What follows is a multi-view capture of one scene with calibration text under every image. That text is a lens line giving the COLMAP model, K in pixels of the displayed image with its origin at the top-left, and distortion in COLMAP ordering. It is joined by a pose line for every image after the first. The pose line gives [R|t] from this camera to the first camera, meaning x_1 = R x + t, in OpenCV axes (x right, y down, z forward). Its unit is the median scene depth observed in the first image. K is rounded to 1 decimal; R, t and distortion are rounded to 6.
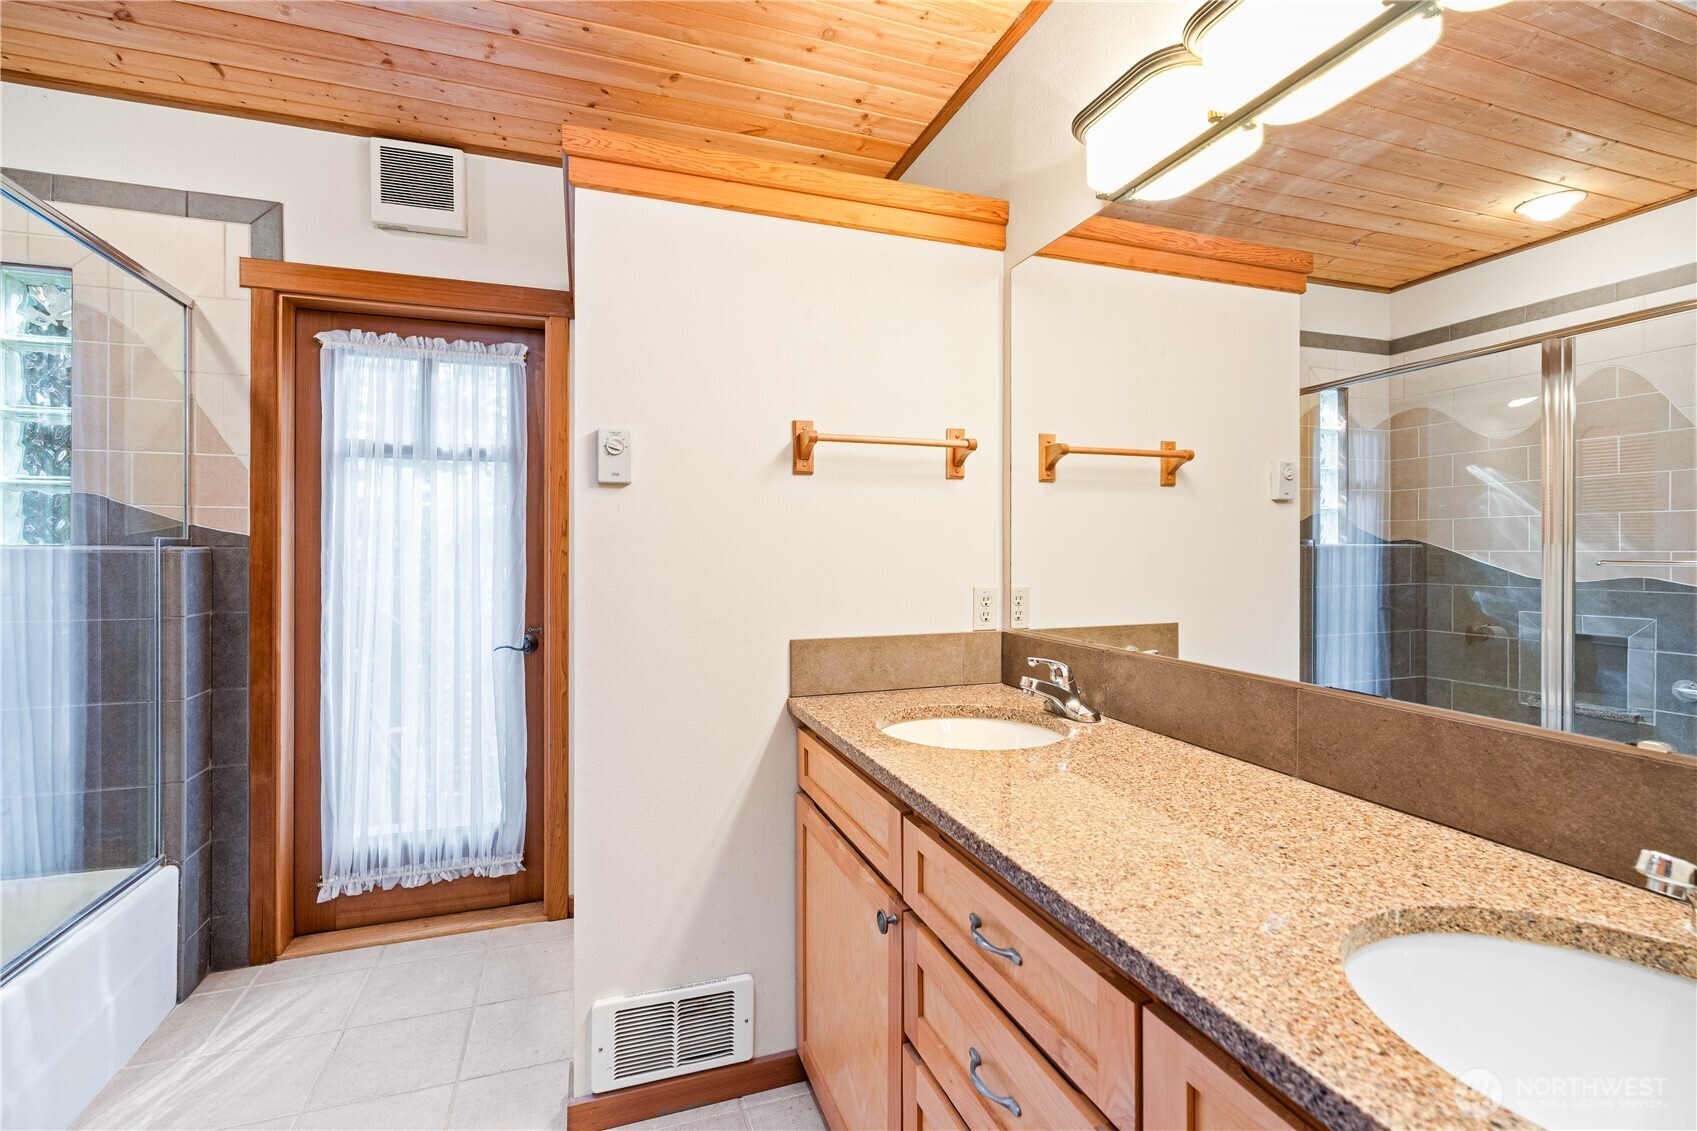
lens RADIAL K [[787.0, 0, 850.7], [0, 787.0, 556.0], [0, 0, 1]] dist [-0.000094, -0.000462]
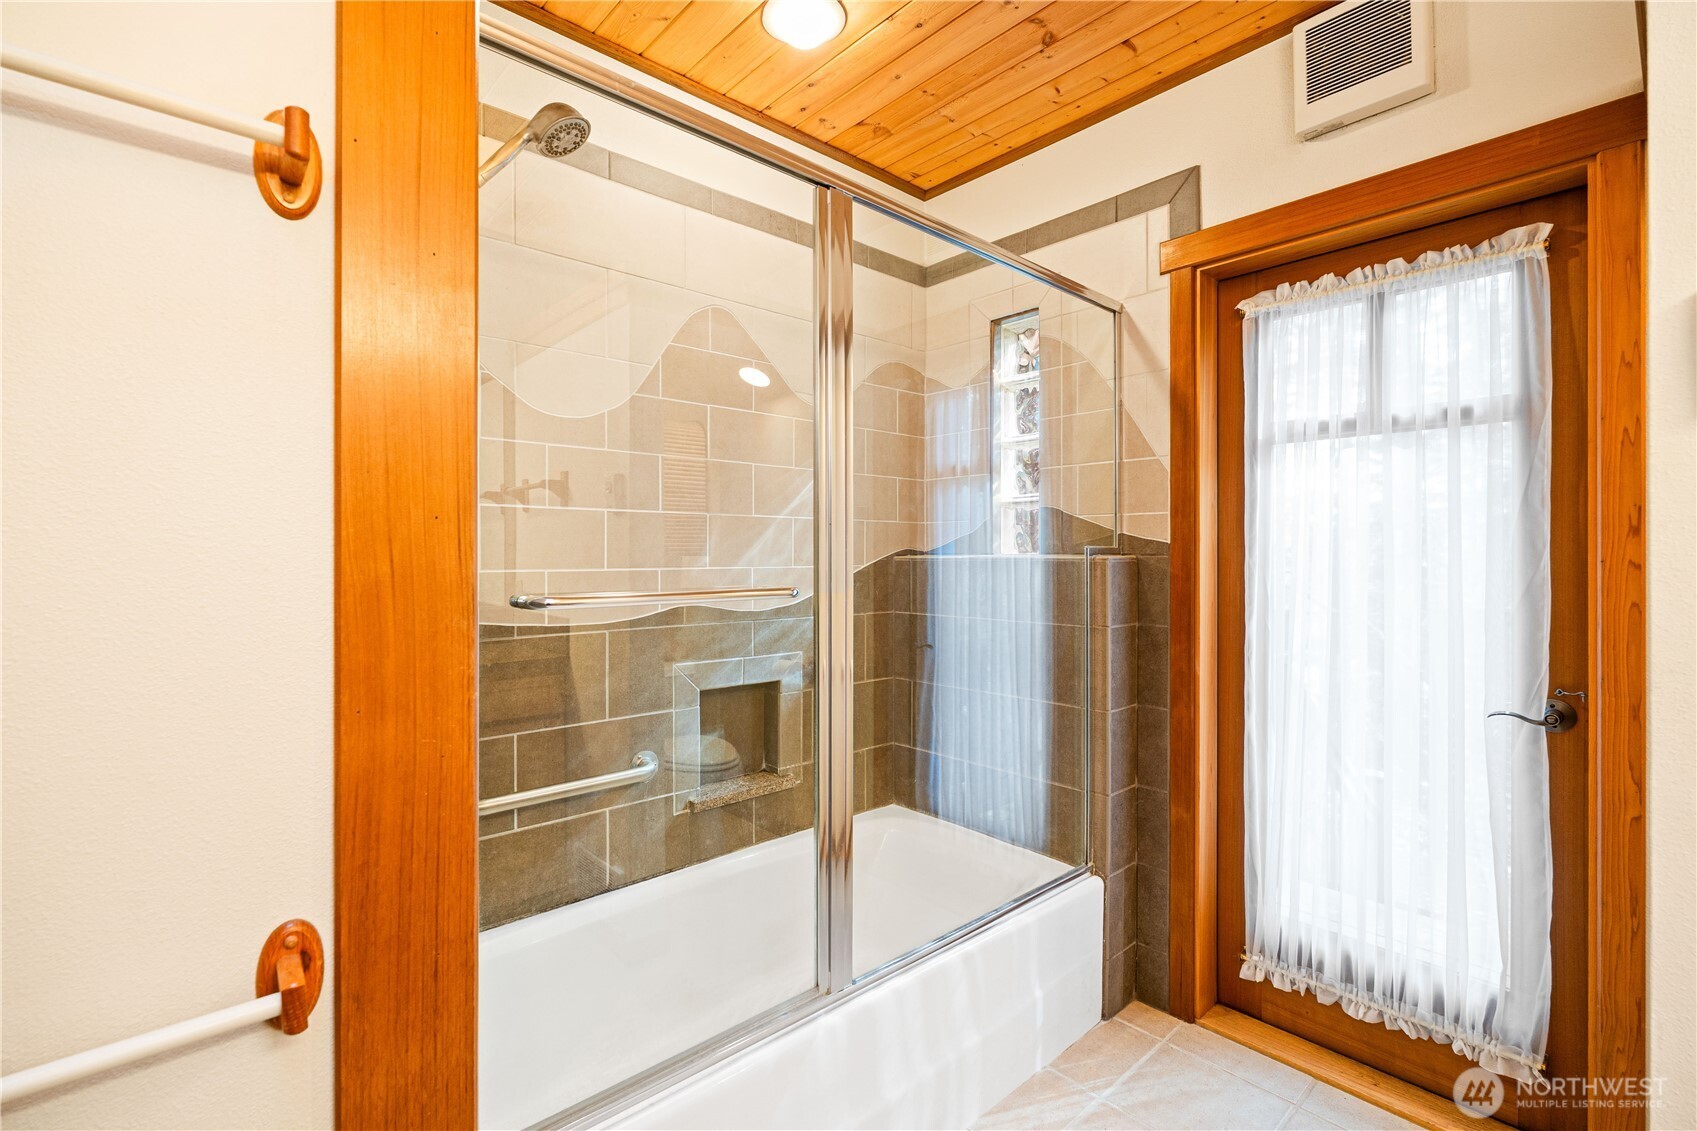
lens RADIAL K [[753.1, 0, 847.5], [0, 753.1, 549.8], [0, 0, 1]] dist [-0.003759, -0.000499]
pose [[0.390494, -0.007143, -0.920578, -0.102659], [-0.009116, 0.999891, -0.011625, -0.004467], [0.920560, 0.012932, 0.390386, 0.308010]]
